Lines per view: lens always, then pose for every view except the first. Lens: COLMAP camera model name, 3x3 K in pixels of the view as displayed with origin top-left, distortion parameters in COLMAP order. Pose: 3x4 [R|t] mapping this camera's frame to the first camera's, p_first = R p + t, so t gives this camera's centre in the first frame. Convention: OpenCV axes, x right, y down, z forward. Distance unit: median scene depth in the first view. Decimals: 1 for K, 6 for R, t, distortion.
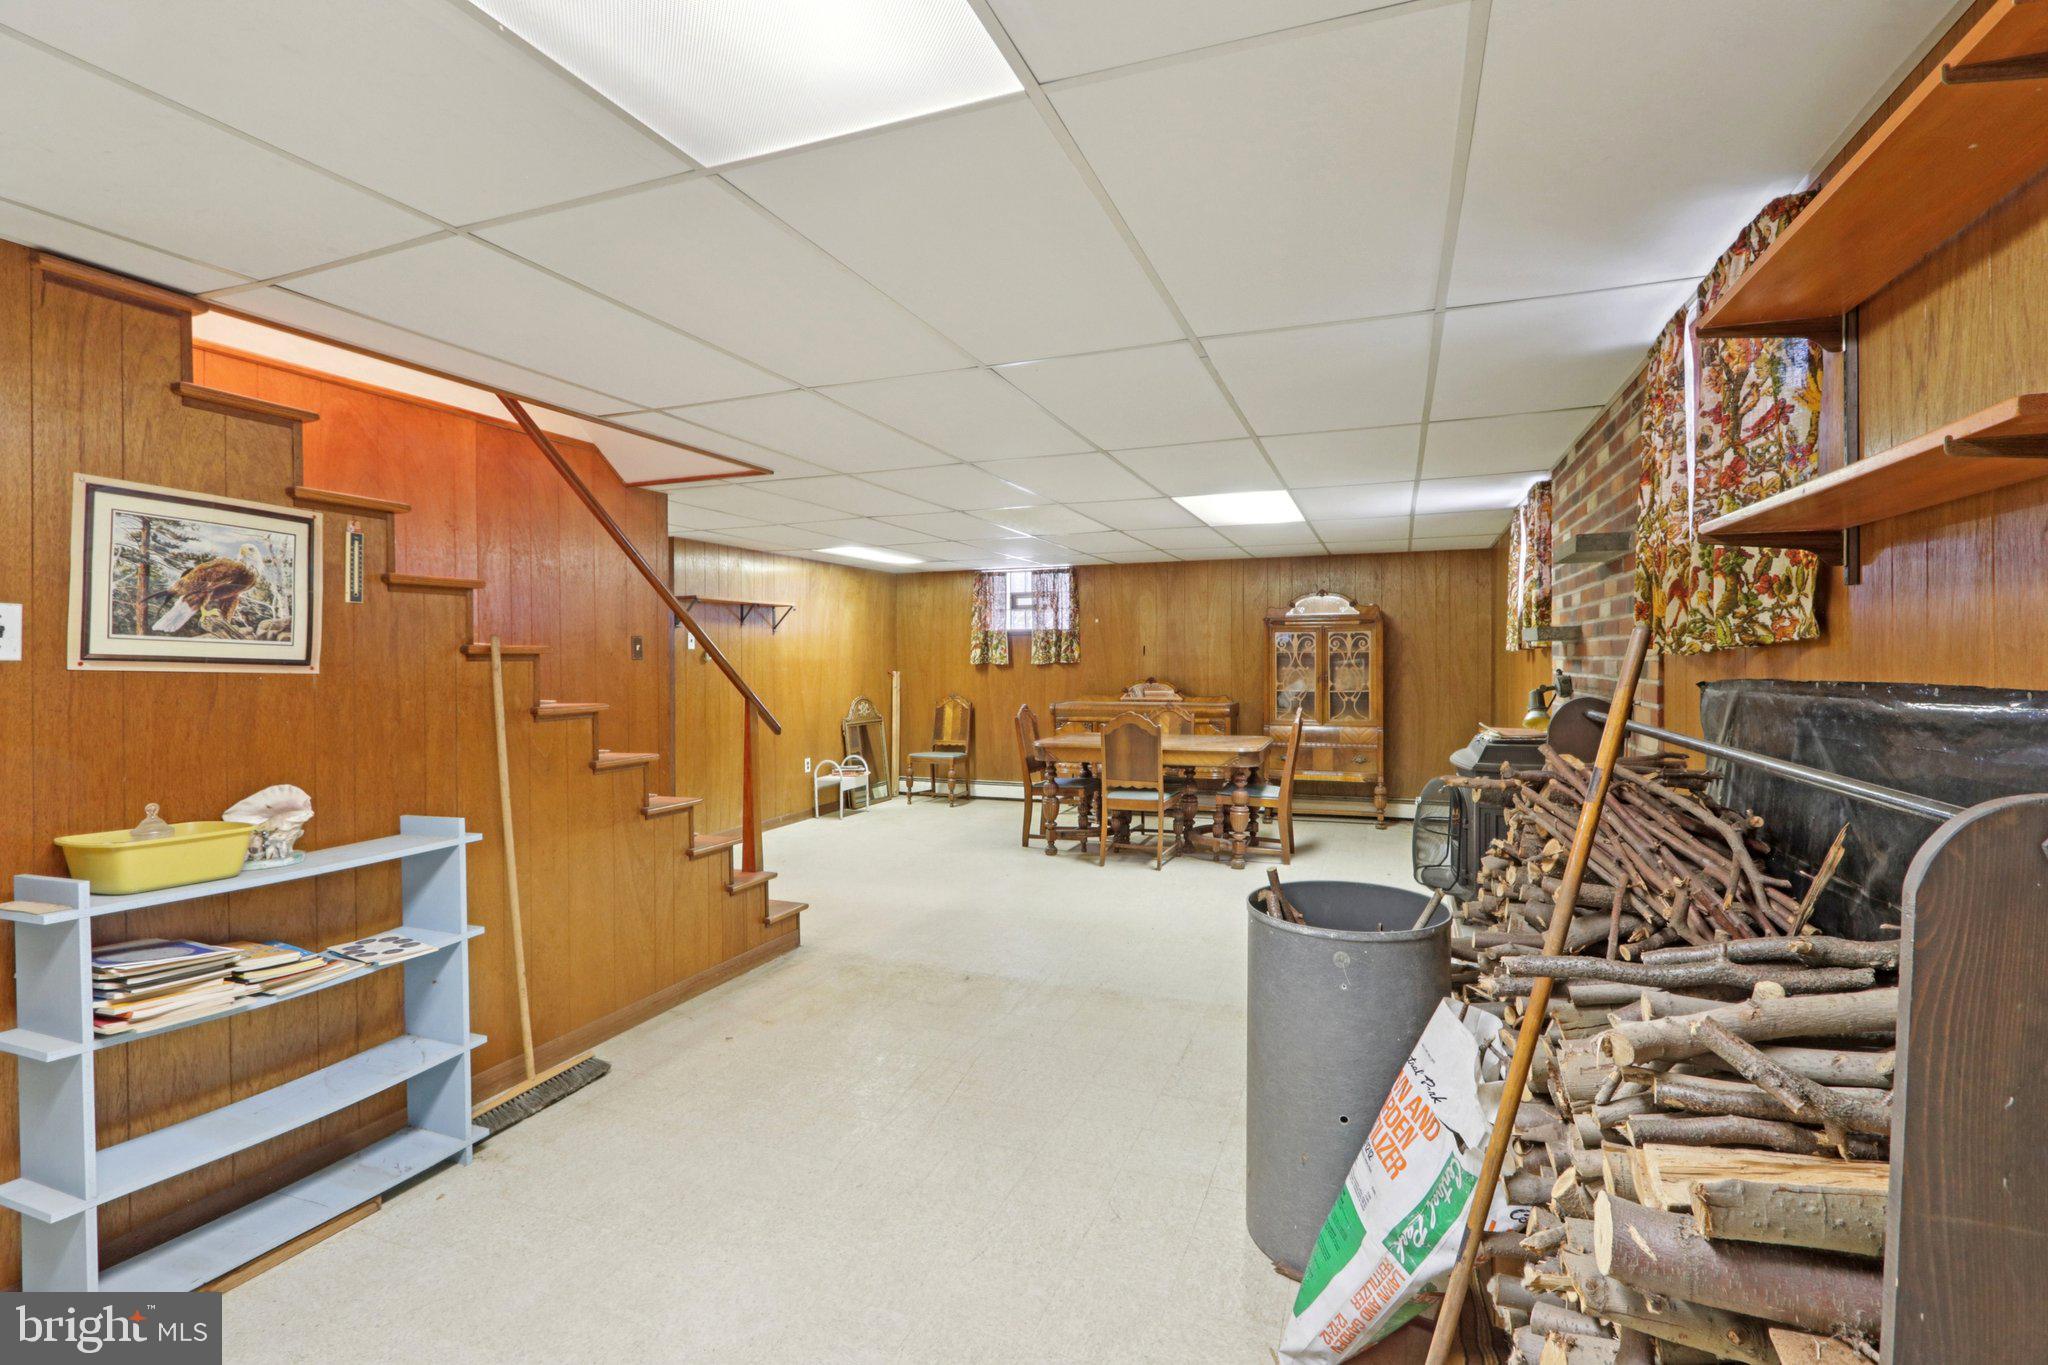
lens RADIAL K [[953.2, 0, 1022.8], [0, 953.2, 665.6], [0, 0, 1]] dist [-0.021234, 0.005014]
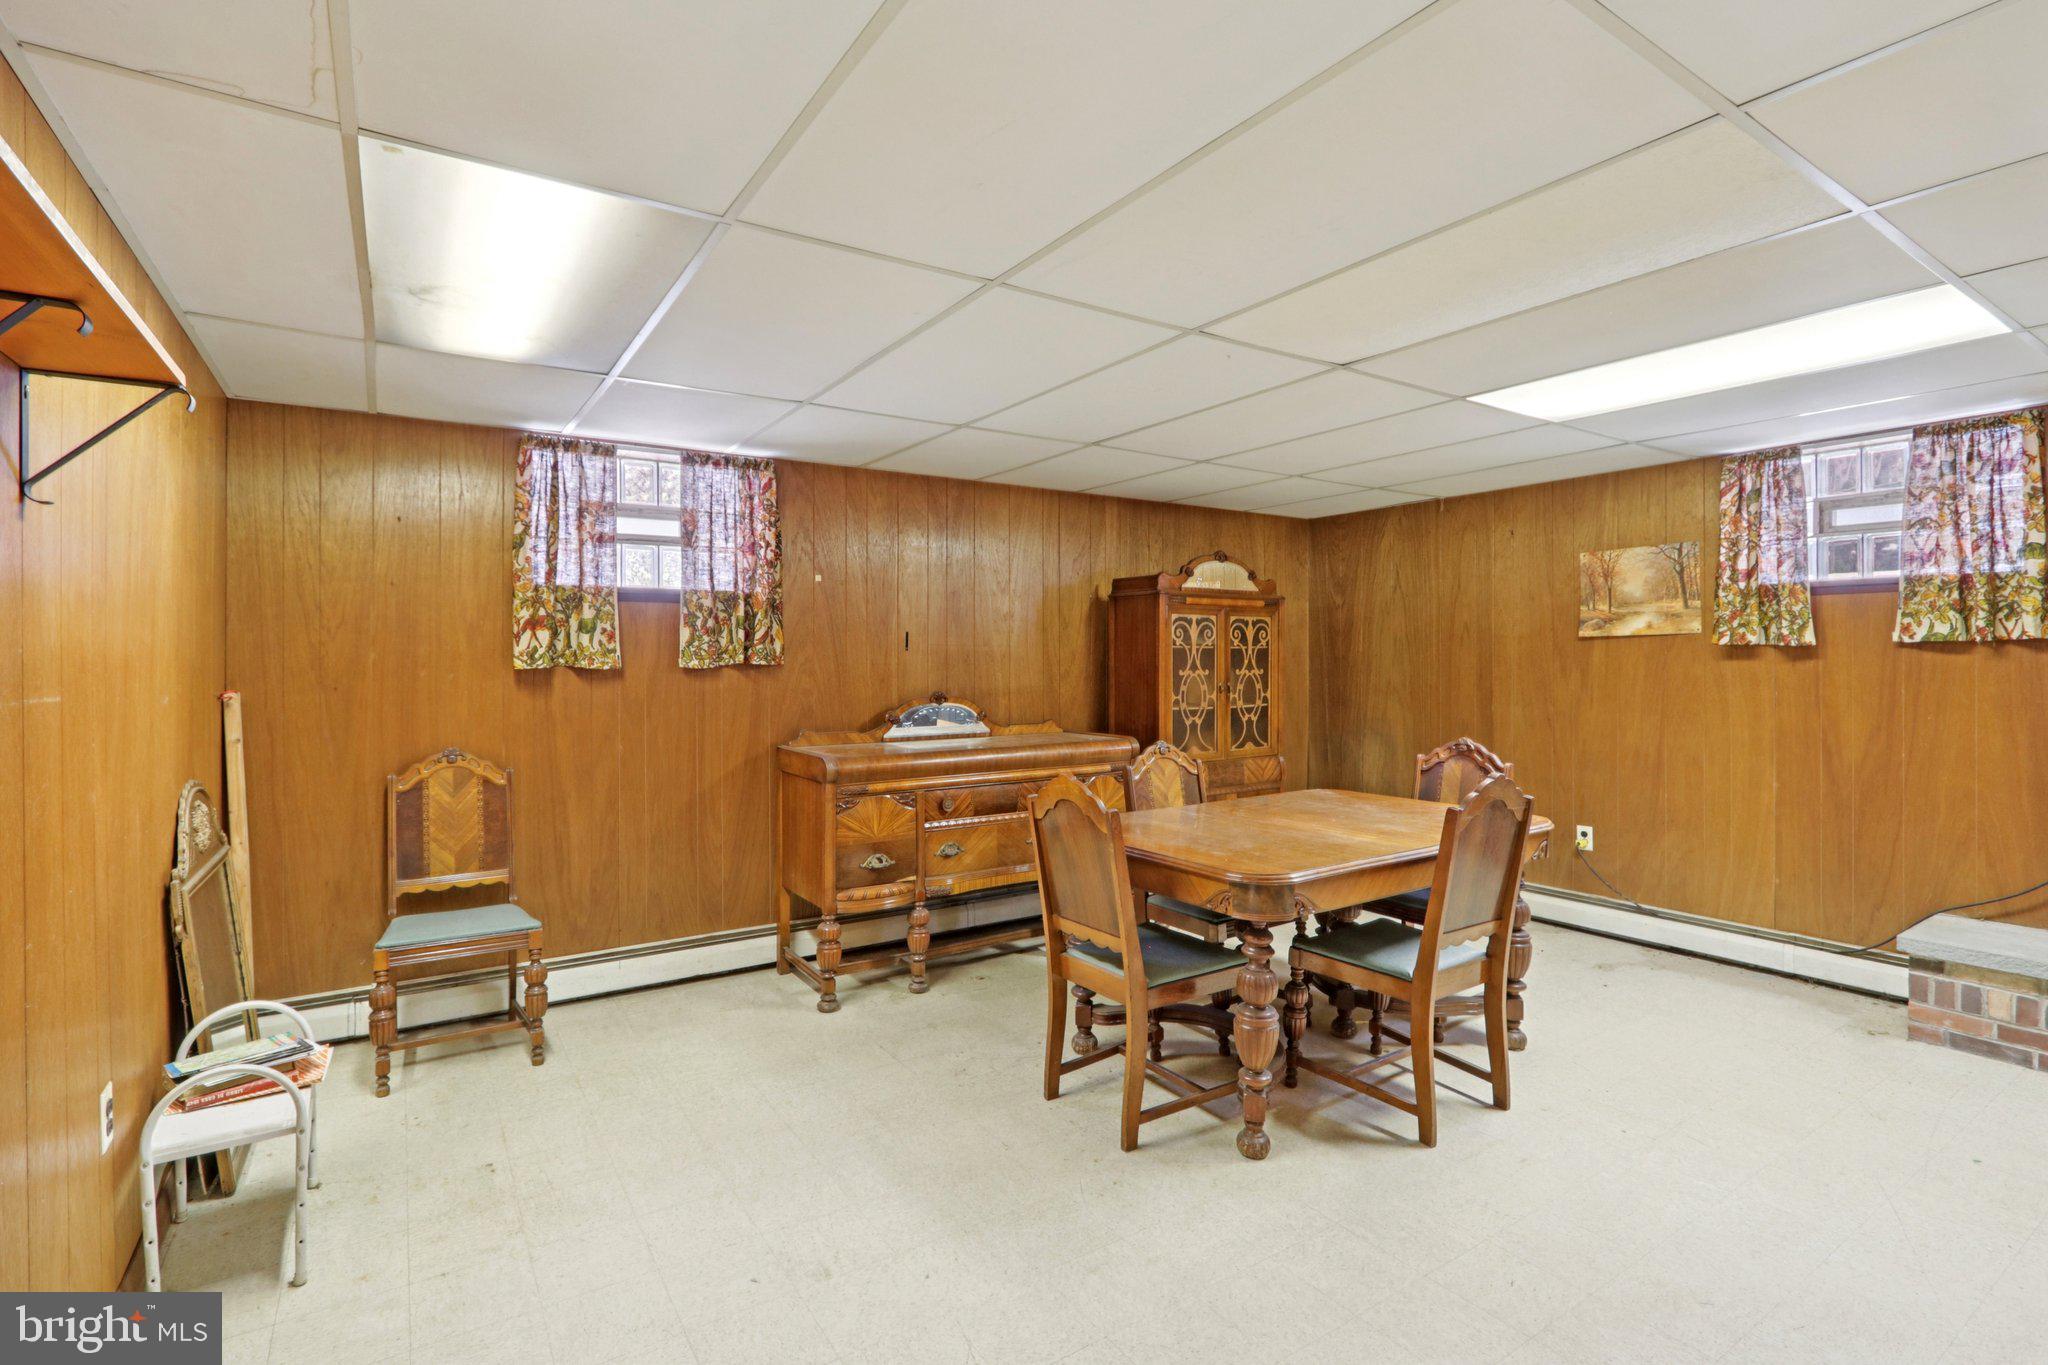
lens RADIAL K [[953.2, 0, 1020.9], [0, 953.2, 670.9], [0, 0, 1]] dist [-0.021234, 0.005014]
pose [[0.593333, 0.000651, 0.804957, -0.253332], [0.006753, 0.999960, -0.005786, 0.003605], [-0.804929, 0.008869, 0.593305, 0.634729]]
